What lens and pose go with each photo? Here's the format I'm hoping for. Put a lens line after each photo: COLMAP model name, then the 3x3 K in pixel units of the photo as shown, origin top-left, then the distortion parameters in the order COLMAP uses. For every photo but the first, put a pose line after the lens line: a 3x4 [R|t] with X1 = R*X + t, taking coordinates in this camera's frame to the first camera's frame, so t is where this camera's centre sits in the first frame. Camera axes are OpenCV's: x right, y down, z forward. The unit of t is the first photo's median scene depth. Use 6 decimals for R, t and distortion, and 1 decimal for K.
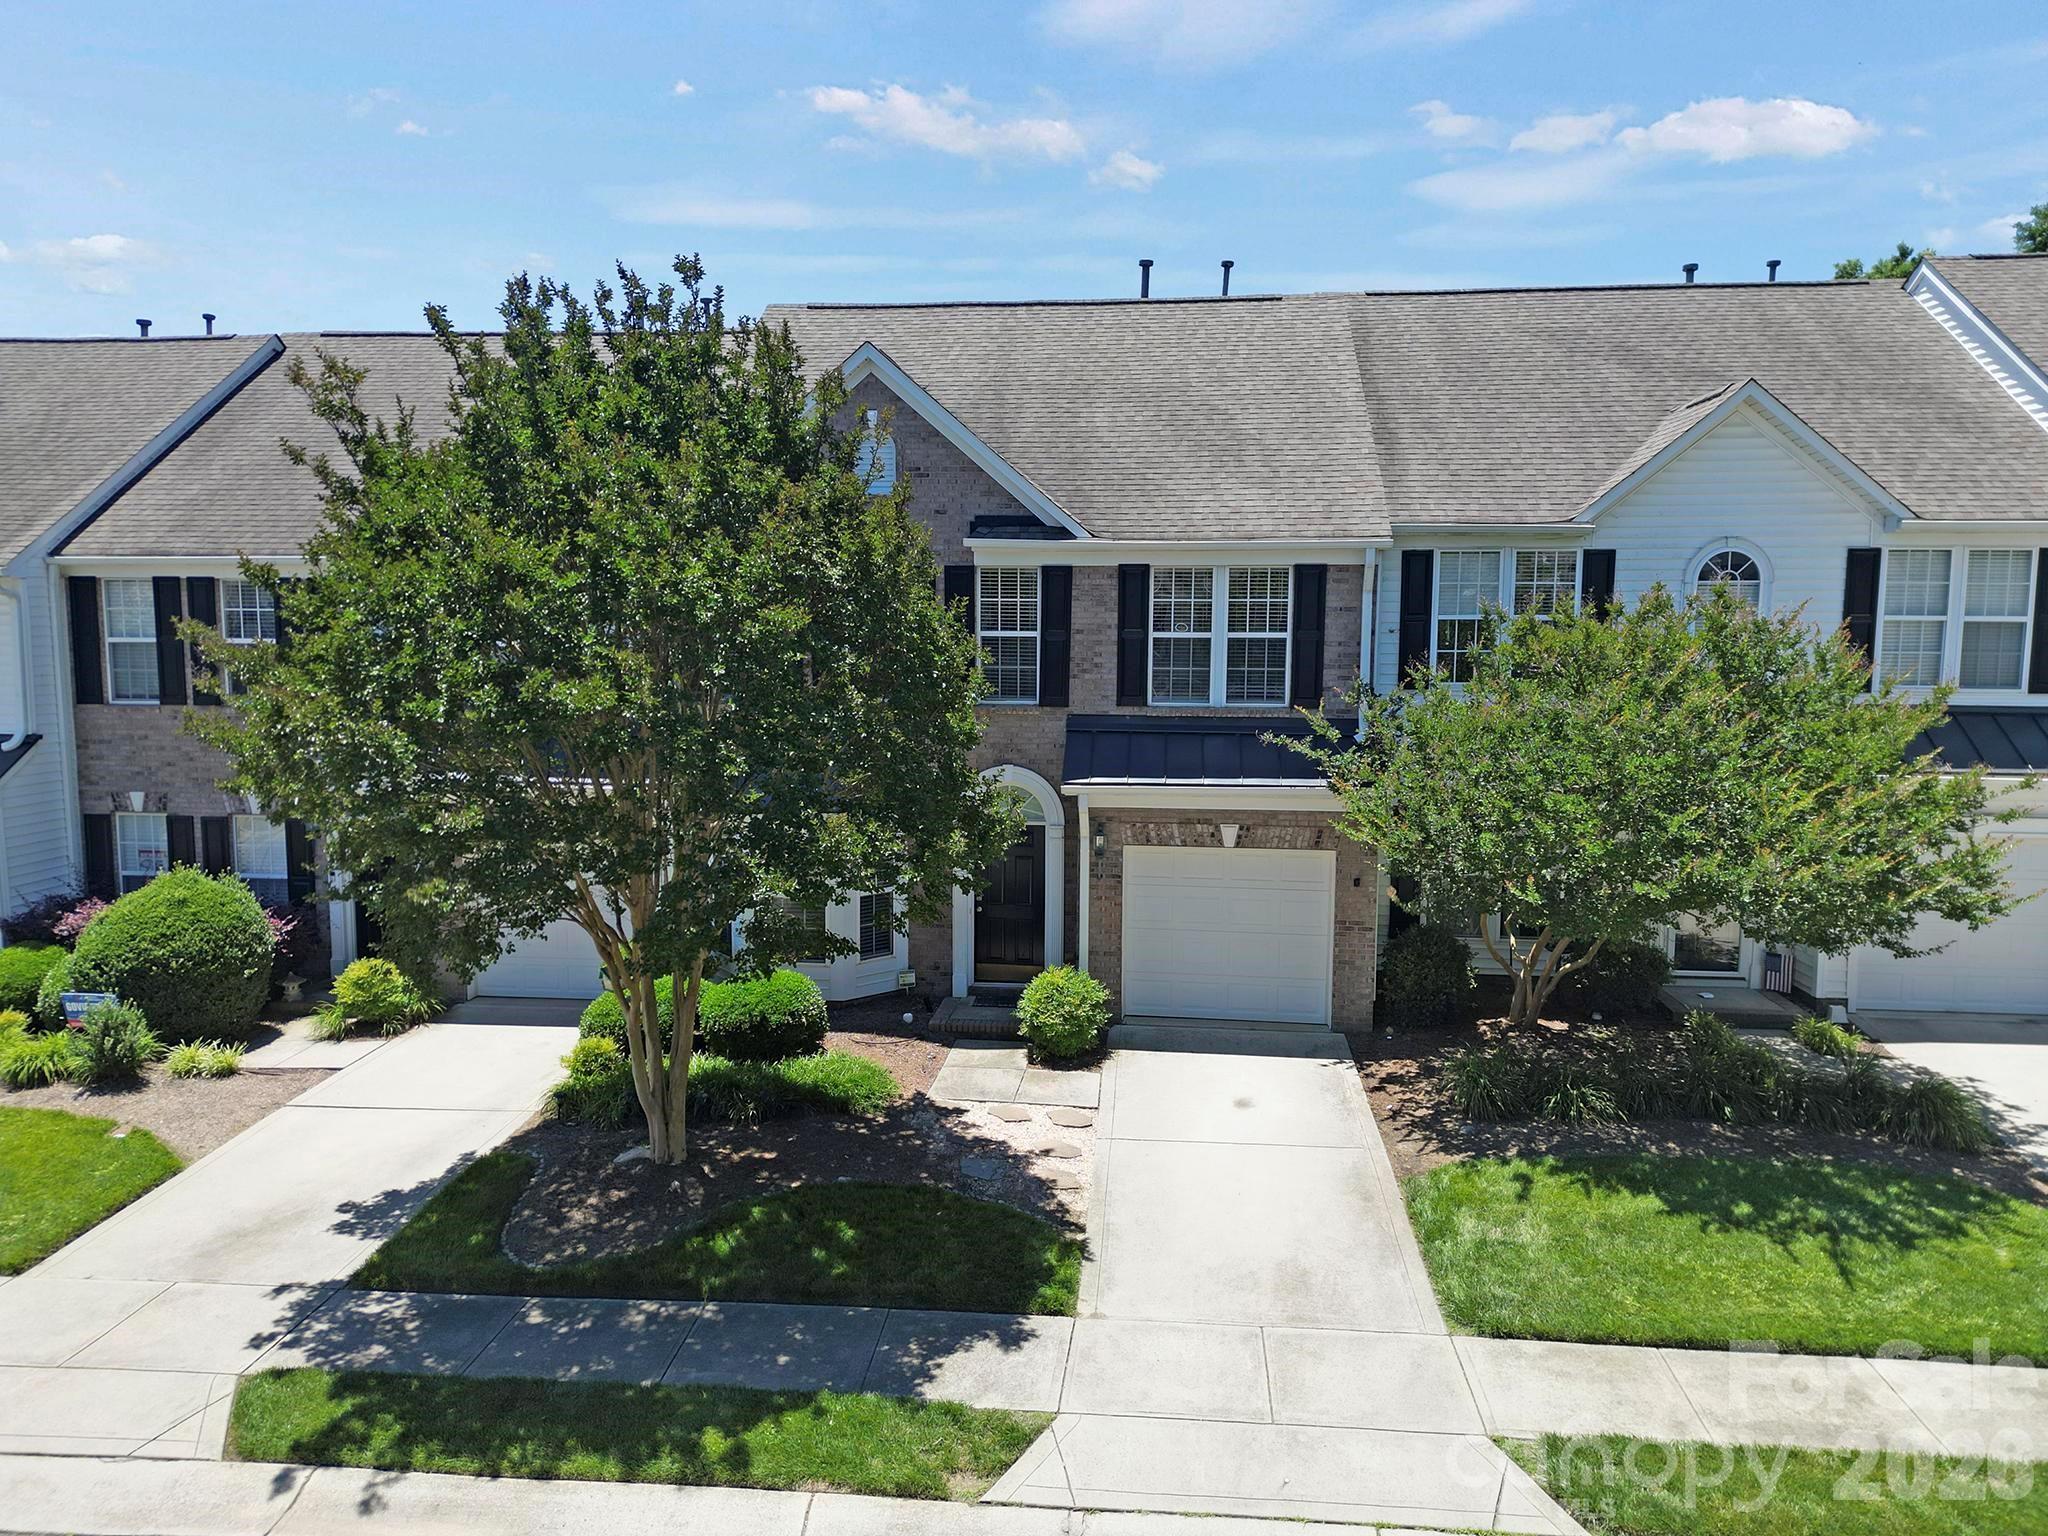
lens RADIAL K [[1424.5, 0, 1024.0], [0, 1424.5, 768.0], [0, 0, 1]] dist [0.093207, -0.111171]
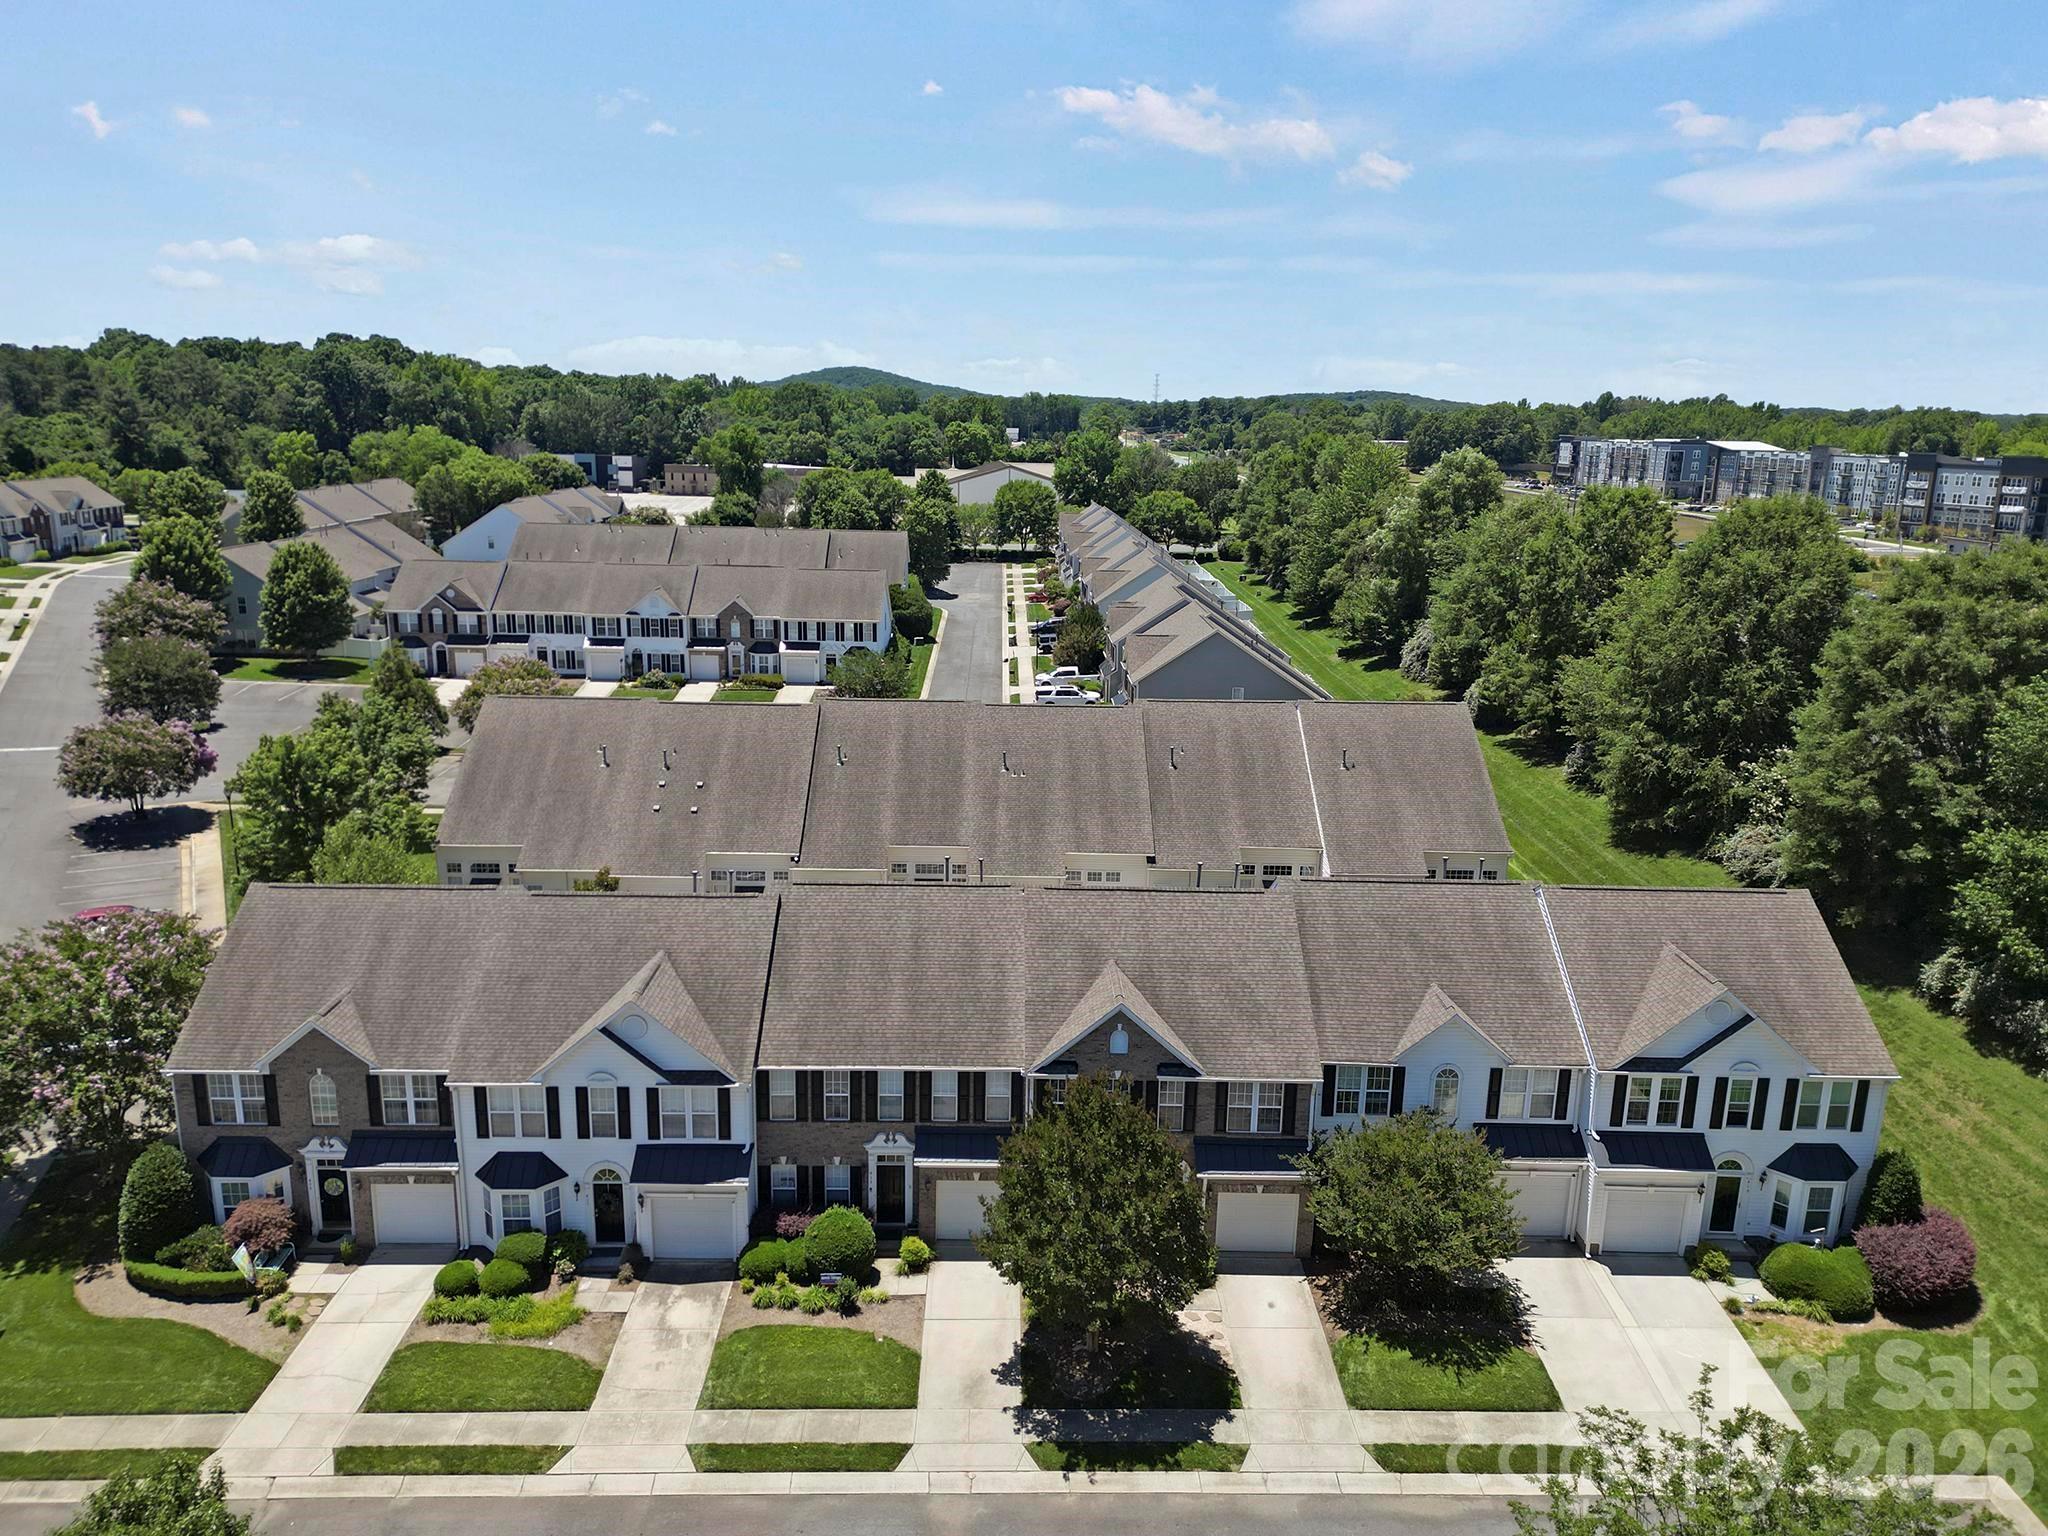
lens RADIAL K [[1424.5, 0, 1024.0], [0, 1424.5, 768.0], [0, 0, 1]] dist [0.093207, -0.111171]
pose [[0.993247, -0.012472, 0.115351, -0.607363], [-0.002813, 0.991325, 0.131406, -1.116699], [-0.115989, -0.130843, 0.984595, -1.505544]]
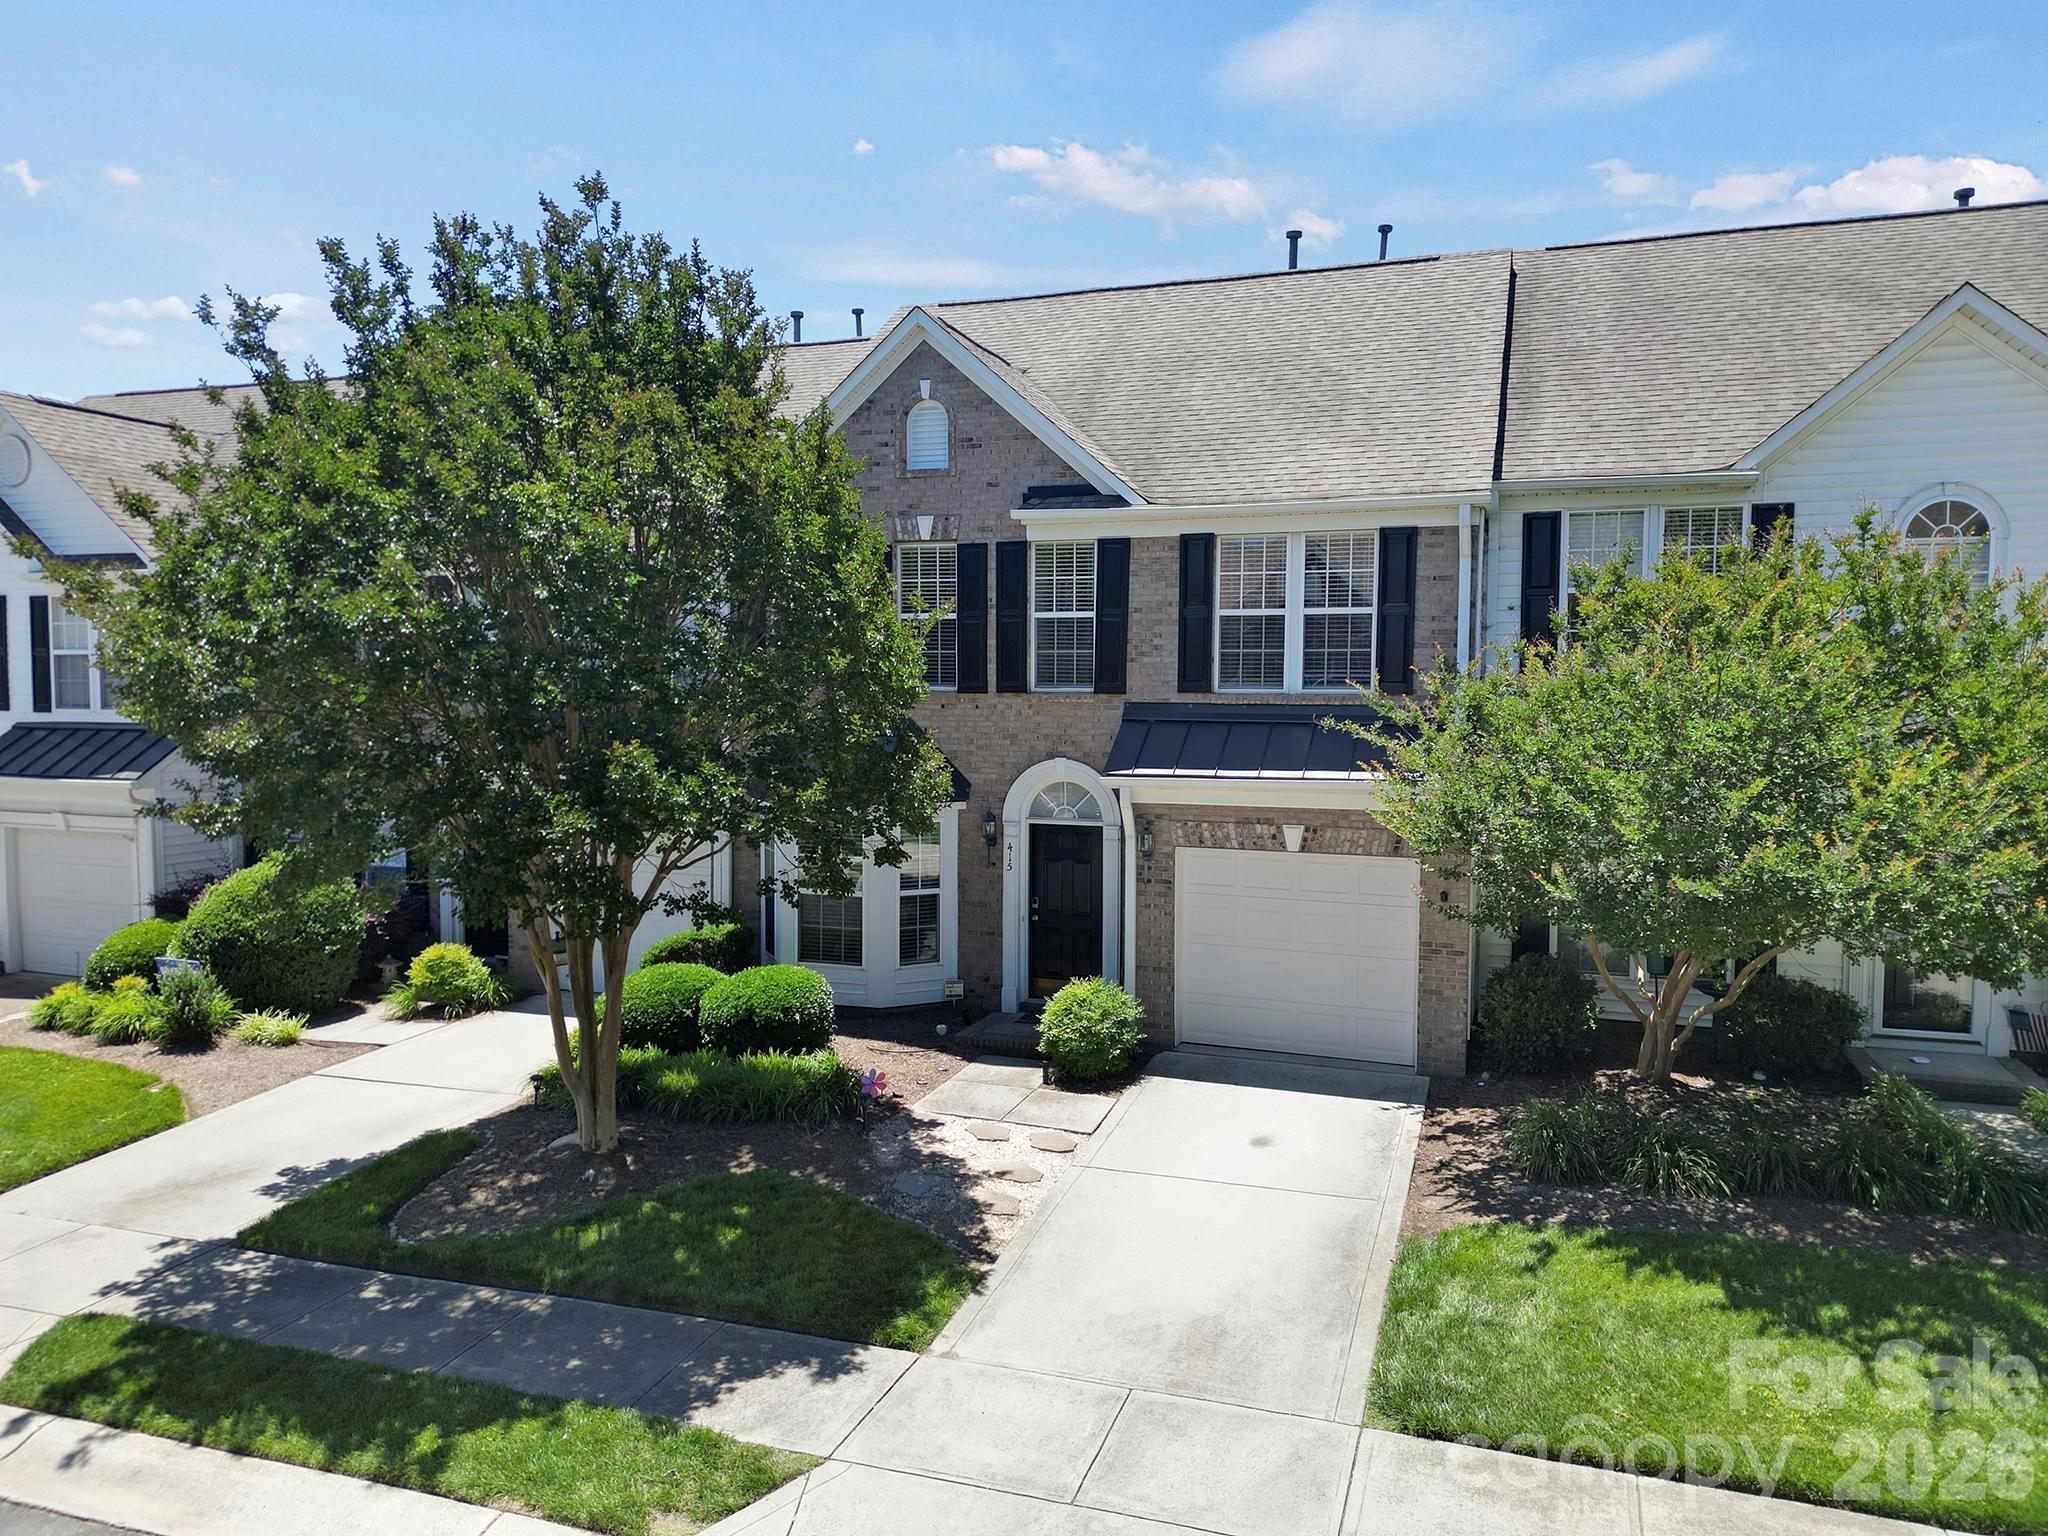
lens RADIAL K [[1425.2, 0, 1024.0], [0, 1425.2, 768.0], [0, 0, 1]] dist [0.081415, -0.085279]
pose [[0.972144, 0.013607, -0.233991, 0.199605], [-0.025046, 0.998628, -0.045985, 0.052122], [0.233044, 0.050564, 0.971151, 0.121477]]
